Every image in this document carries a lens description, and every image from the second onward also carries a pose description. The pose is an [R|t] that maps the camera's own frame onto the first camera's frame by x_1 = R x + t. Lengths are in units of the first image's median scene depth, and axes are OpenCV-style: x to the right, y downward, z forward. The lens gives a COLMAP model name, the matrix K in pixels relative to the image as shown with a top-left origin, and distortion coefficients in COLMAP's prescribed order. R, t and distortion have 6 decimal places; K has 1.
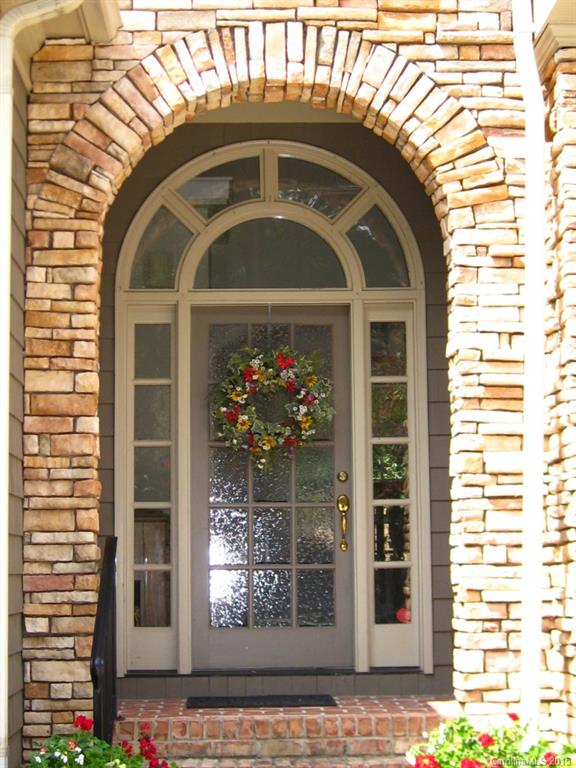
lens RADIAL K [[1591.2, 0, 234.2], [0, 1591.2, 384.0], [0, 0, 1]] dist [-0.135825, 0.130330]
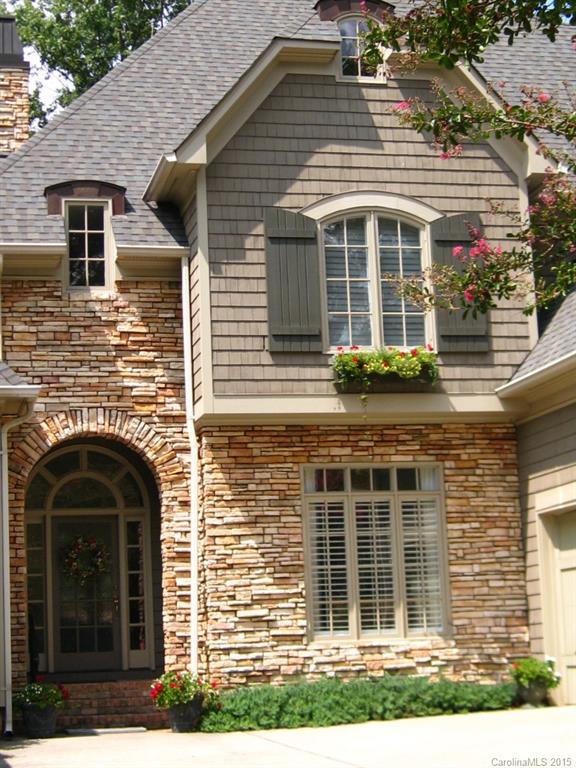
lens RADIAL K [[1591.2, 0, 234.2], [0, 1591.2, 384.0], [0, 0, 1]] dist [-0.135825, 0.130330]
pose [[0.980249, 0.003395, 0.197740, -0.255303], [0.008309, 0.998263, -0.058331, -0.118400], [-0.197594, 0.058822, 0.978518, -1.531248]]
